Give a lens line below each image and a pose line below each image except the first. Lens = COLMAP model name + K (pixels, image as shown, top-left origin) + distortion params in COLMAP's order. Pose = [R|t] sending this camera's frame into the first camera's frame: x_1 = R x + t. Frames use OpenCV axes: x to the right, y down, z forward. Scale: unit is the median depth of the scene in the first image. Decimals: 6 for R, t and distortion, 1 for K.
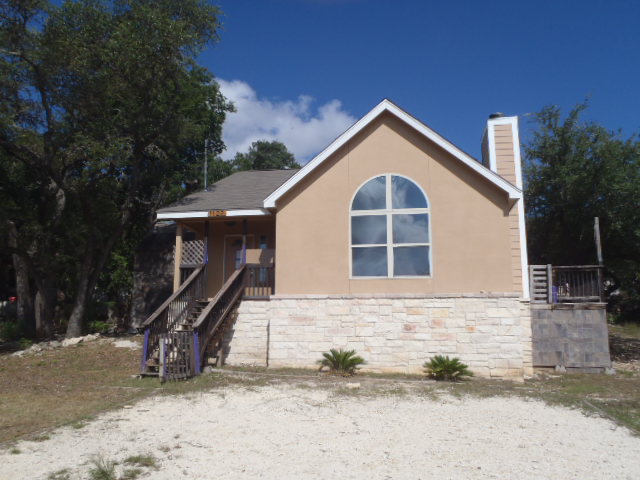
lens RADIAL K [[539.4, 0, 316.6], [0, 539.4, 242.8], [0, 0, 1]] dist [-0.066586, 0.040717]
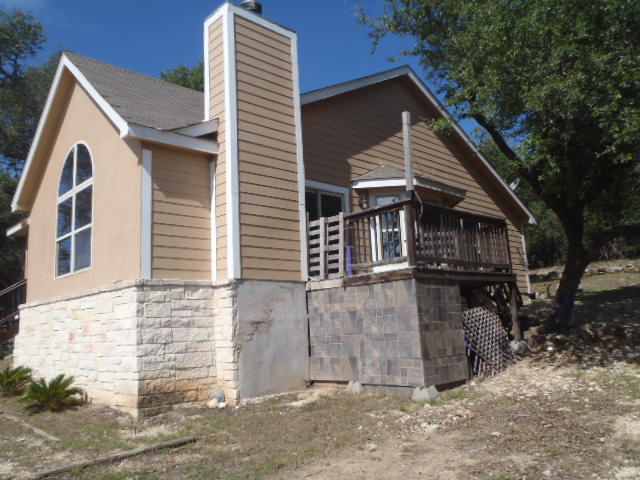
lens RADIAL K [[539.4, 0, 293.6], [0, 539.4, 245.5], [0, 0, 1]] dist [-0.066586, 0.040717]
pose [[0.791295, -0.141179, -0.594913, 0.789402], [0.171752, 0.985126, -0.005331, 0.075549], [0.586816, -0.097959, 0.803773, 0.502808]]
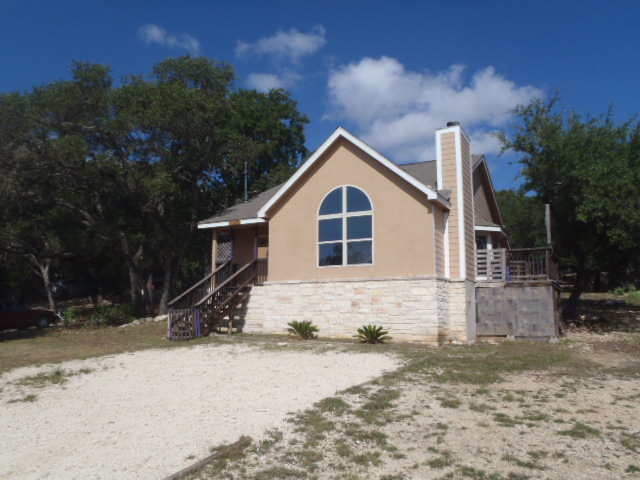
lens RADIAL K [[539.4, 0, 303.7], [0, 539.4, 243.1], [0, 0, 1]] dist [-0.066586, 0.040717]
pose [[0.947276, -0.049687, -0.316542, 0.414254], [0.061841, 0.997680, 0.028458, -0.031277], [0.314394, -0.046533, 0.948151, -0.243240]]
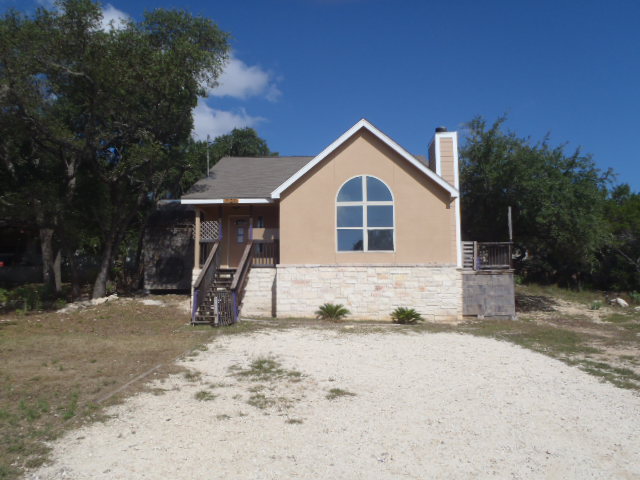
lens RADIAL K [[539.4, 0, 312.7], [0, 539.4, 240.0], [0, 0, 1]] dist [-0.066586, 0.040717]
pose [[0.991331, 0.005758, 0.131259, -0.160583], [-0.014826, 0.997561, 0.068212, -0.052185], [-0.130546, -0.069567, 0.988999, -0.311294]]
